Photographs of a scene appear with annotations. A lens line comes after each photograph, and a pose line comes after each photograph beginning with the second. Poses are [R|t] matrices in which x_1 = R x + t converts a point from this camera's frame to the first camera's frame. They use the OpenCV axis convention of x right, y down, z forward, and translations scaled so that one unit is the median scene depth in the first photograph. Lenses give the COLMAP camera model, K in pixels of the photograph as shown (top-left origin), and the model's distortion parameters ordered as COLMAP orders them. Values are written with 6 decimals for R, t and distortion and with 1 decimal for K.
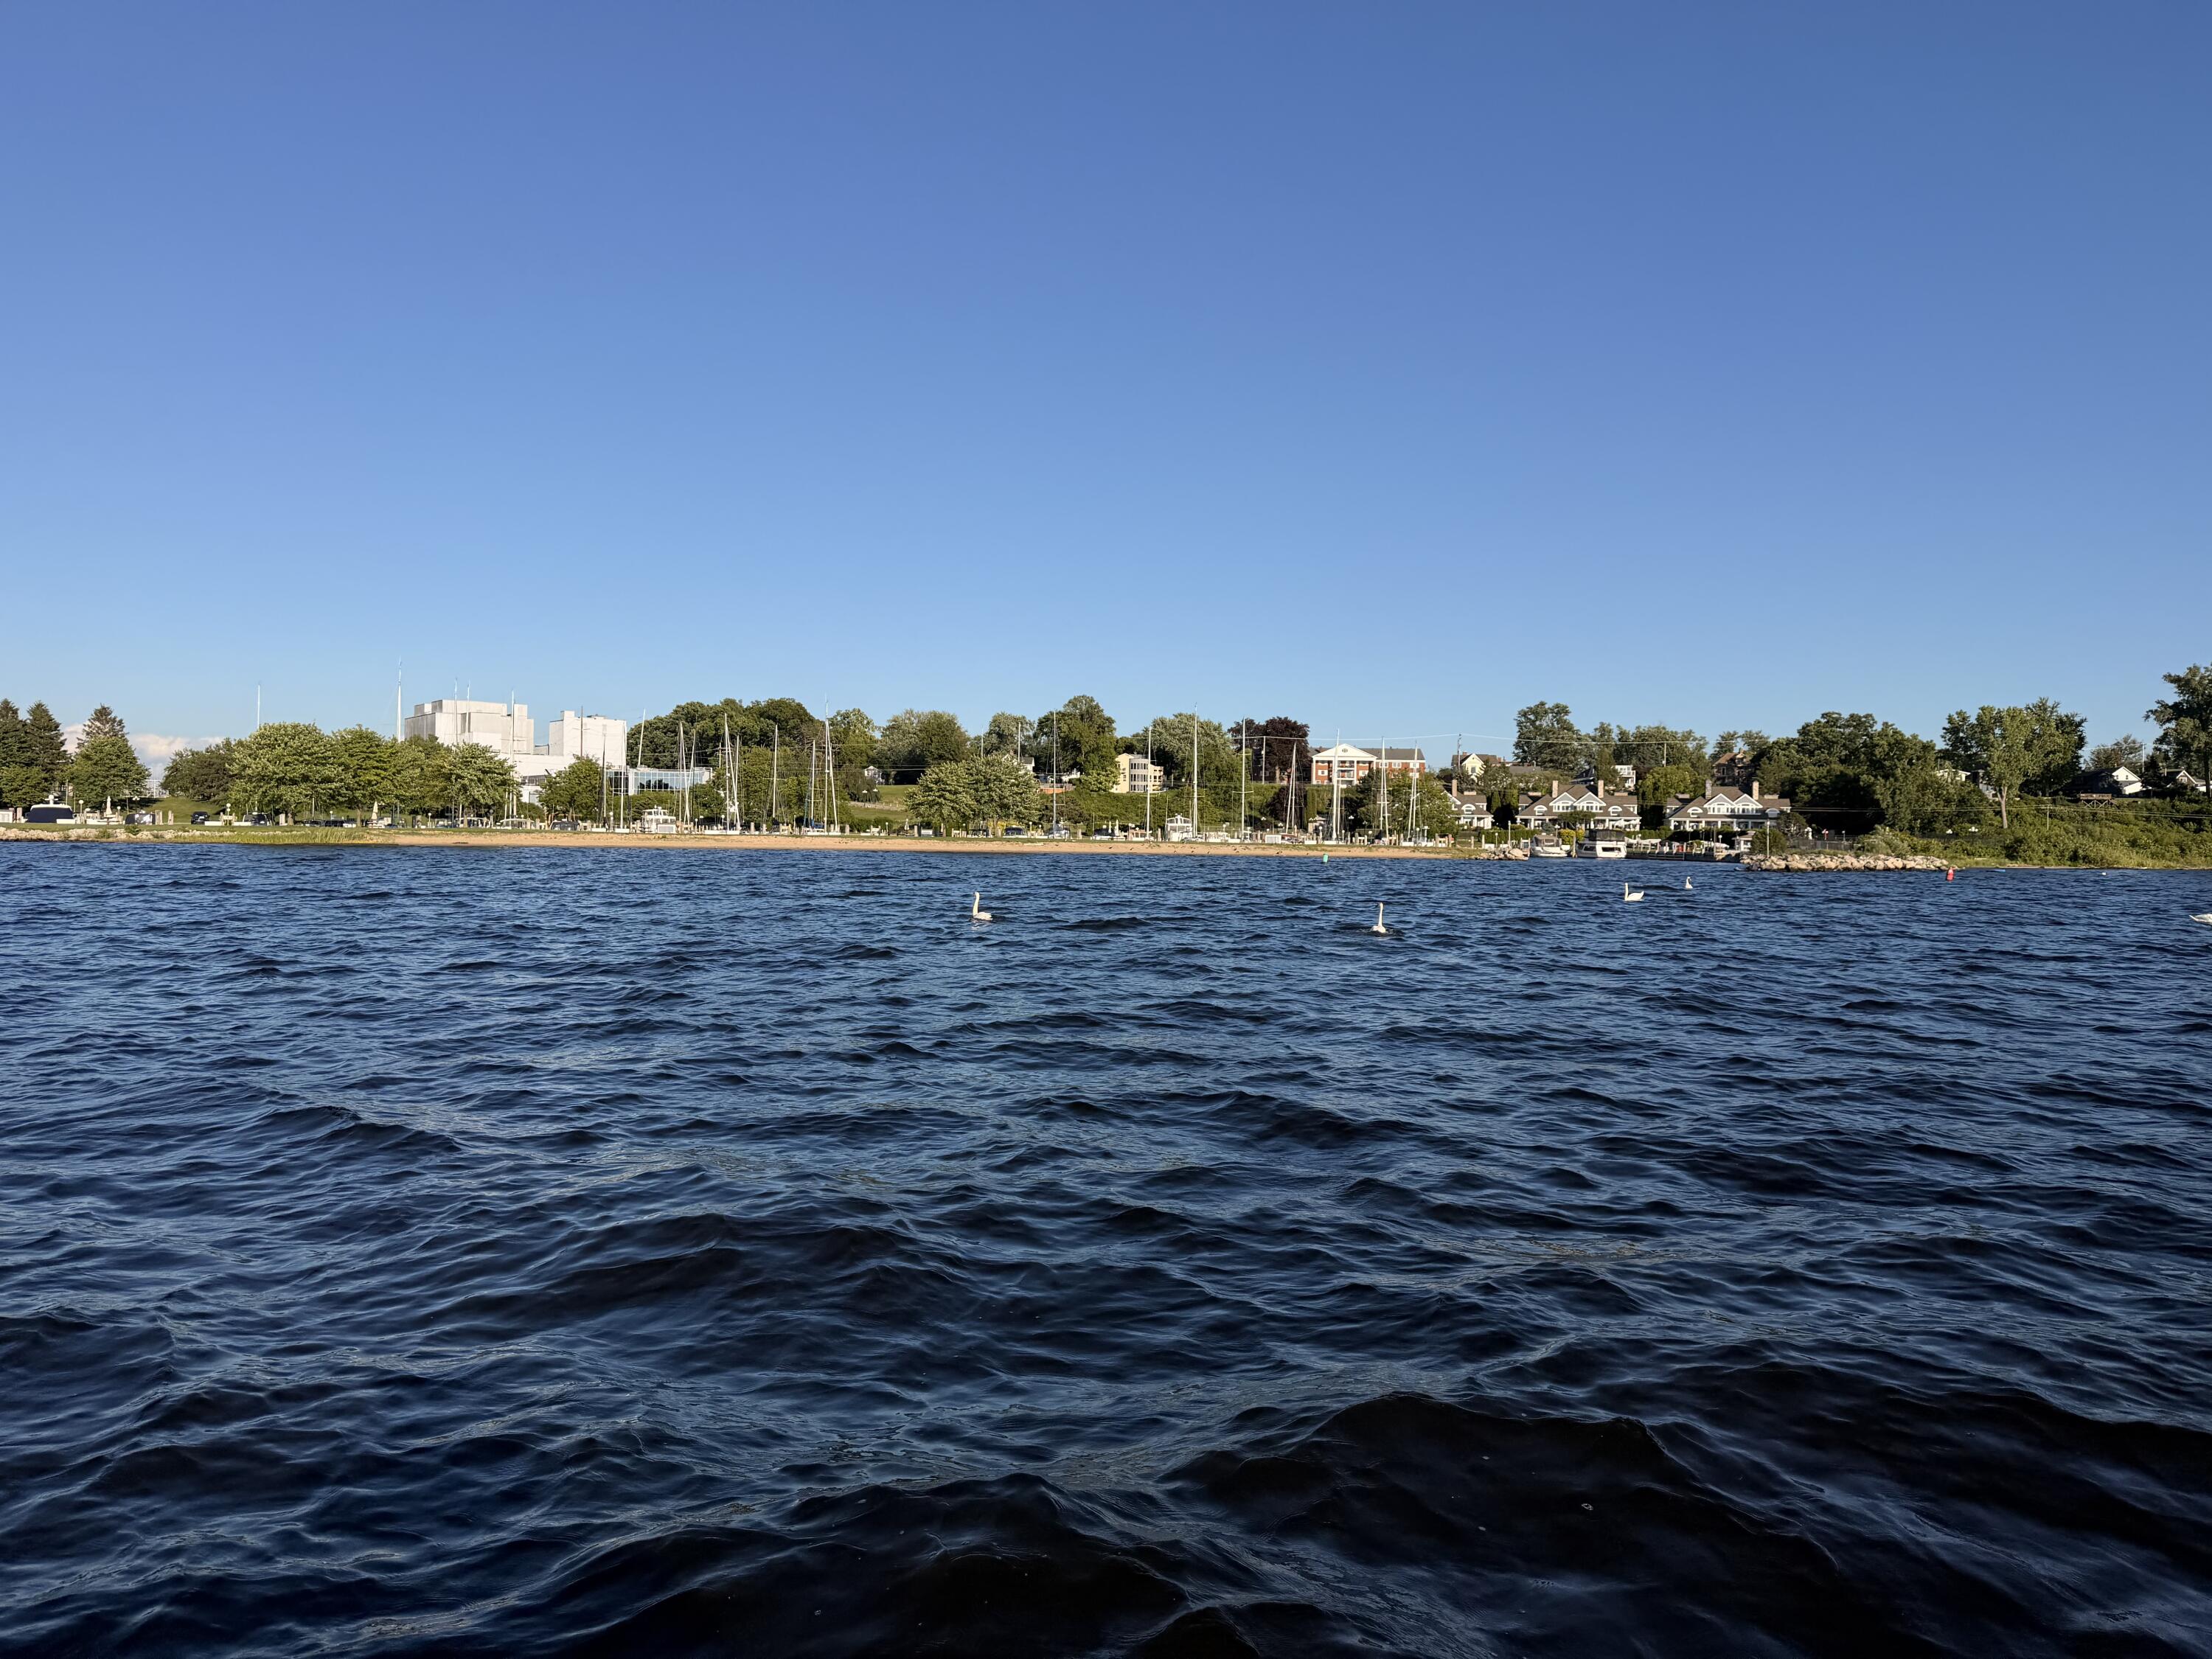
lens RADIAL K [[1550.4, 0, 1110.2], [0, 1550.4, 857.2], [0, 0, 1]] dist [0.118034, -0.236651]
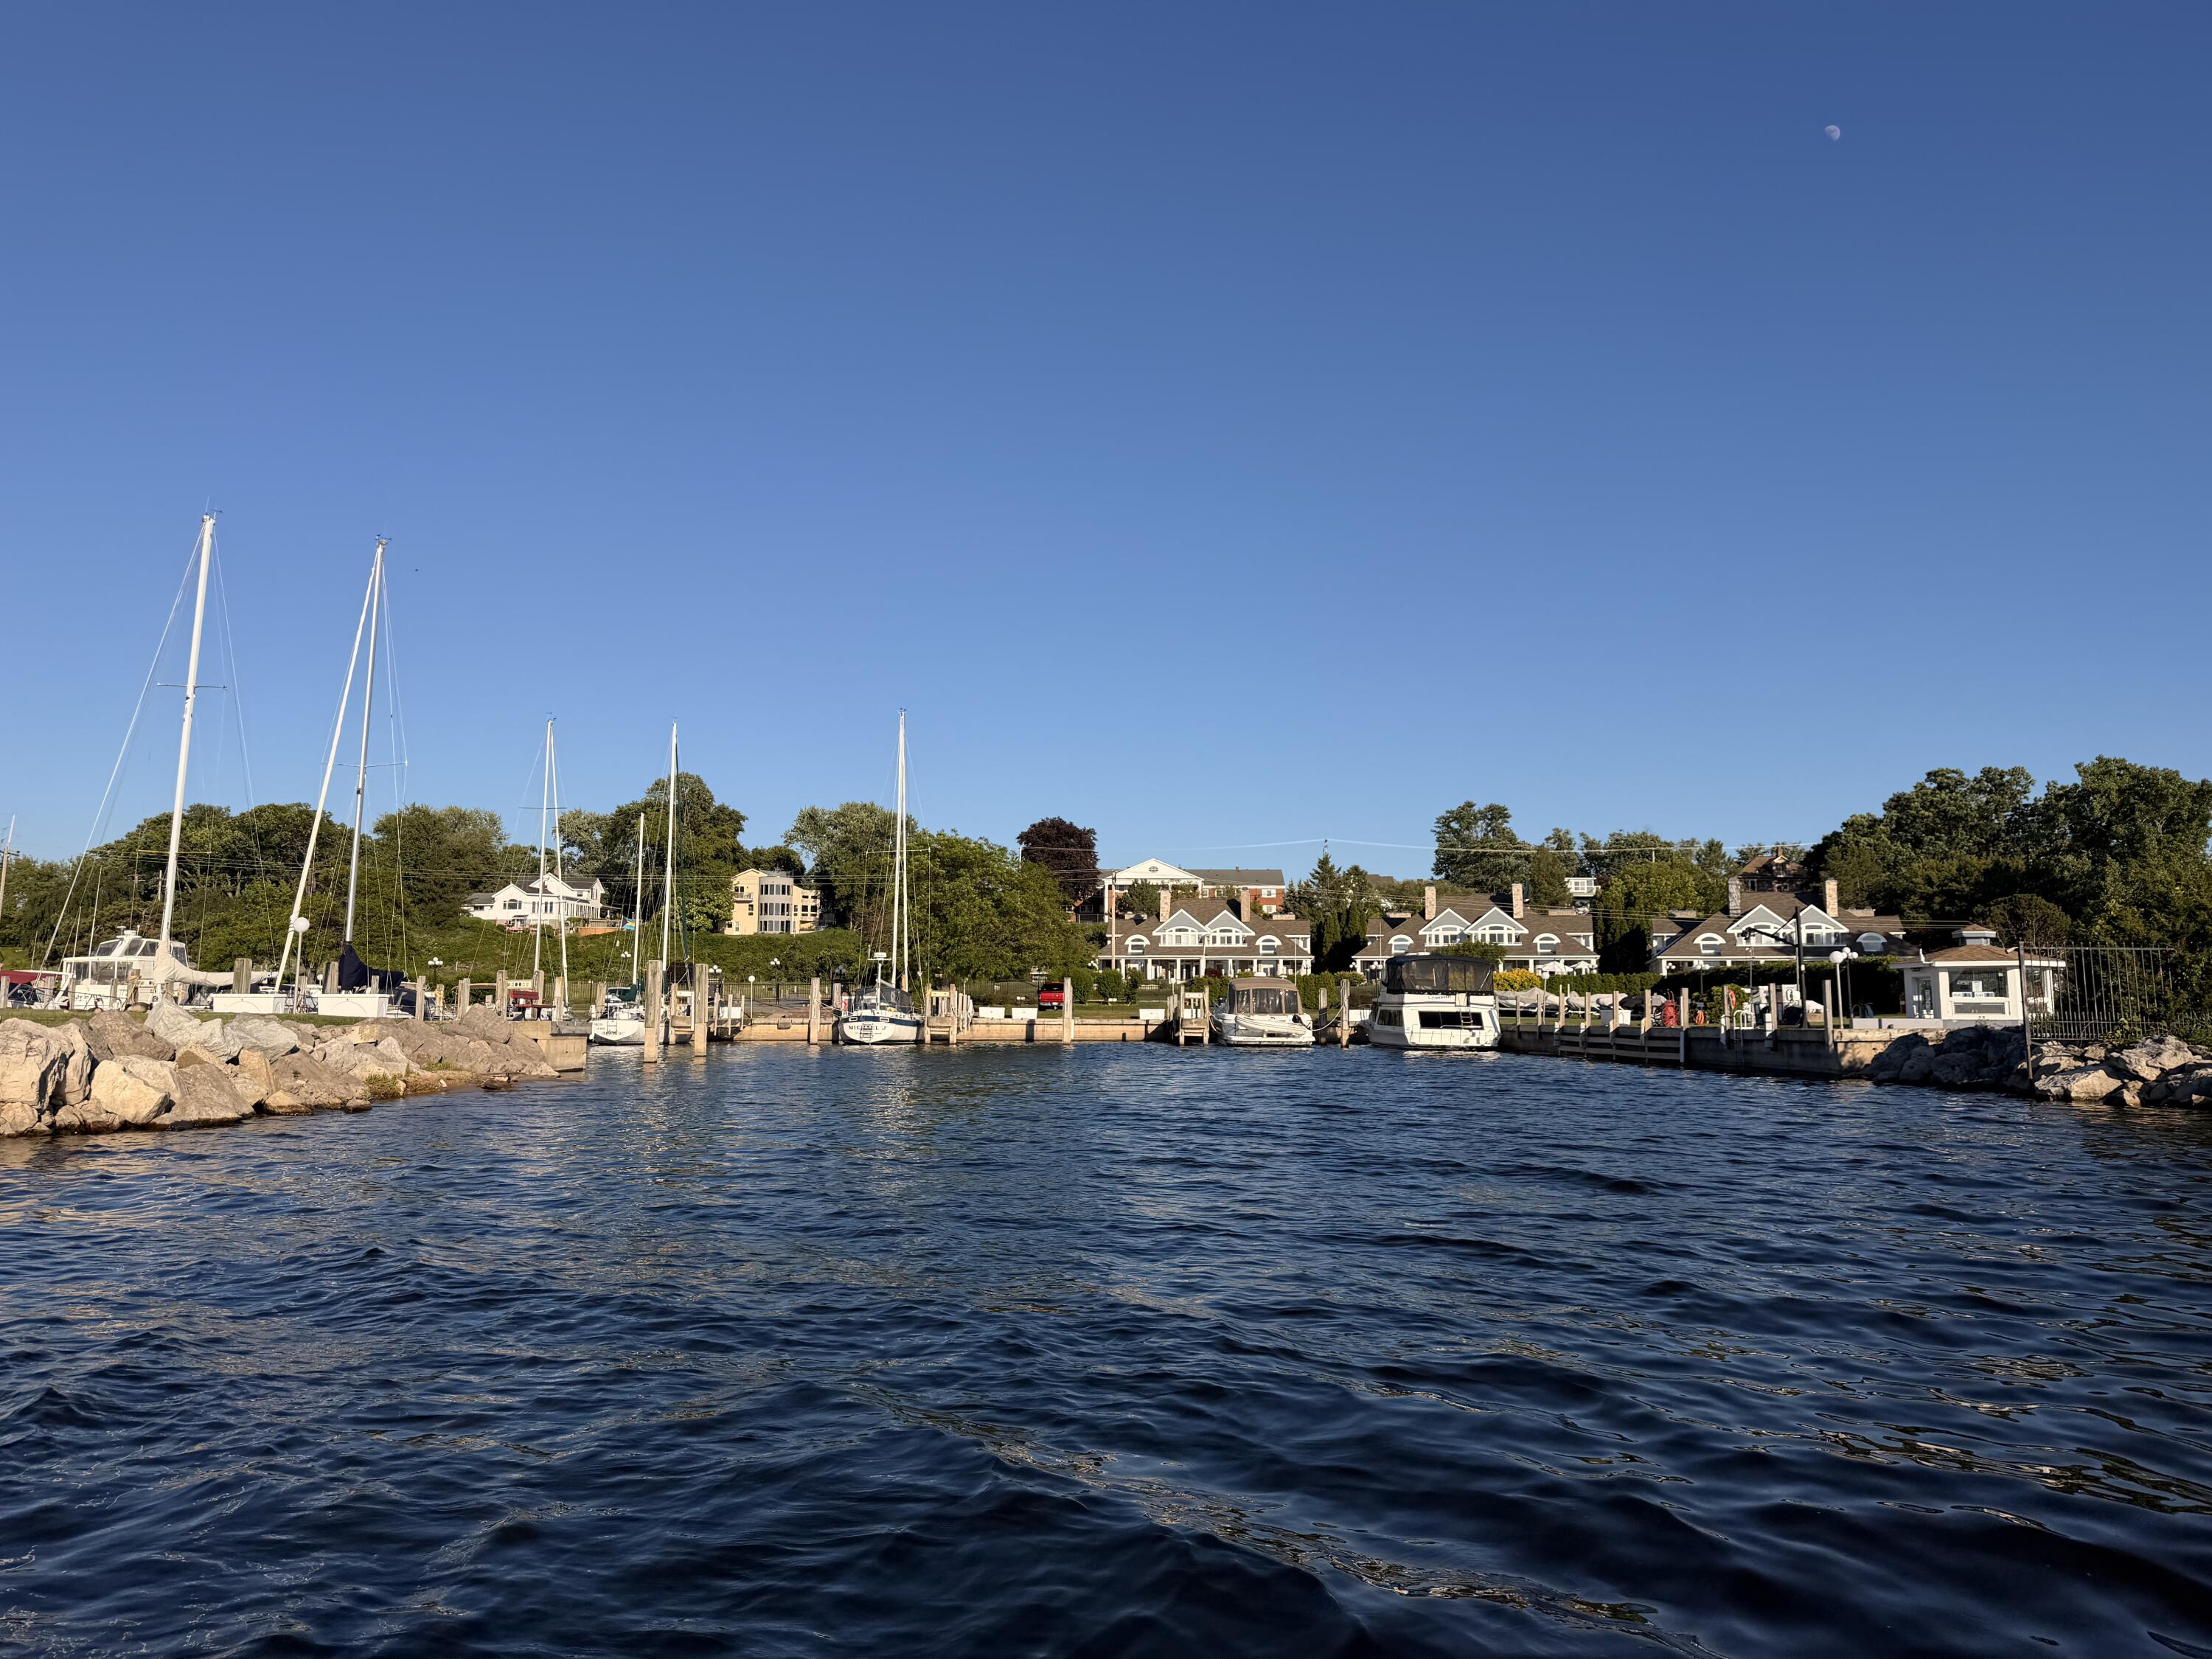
lens RADIAL K [[1561.0, 0, 1106.0], [0, 1561.0, 829.5], [0, 0, 1]] dist [0.099725, -0.147006]
pose [[0.999919, -0.012265, -0.003395, 0.166906], [0.011717, 0.991369, -0.130576, -0.001700], [0.004967, 0.130525, 0.991433, 0.452361]]
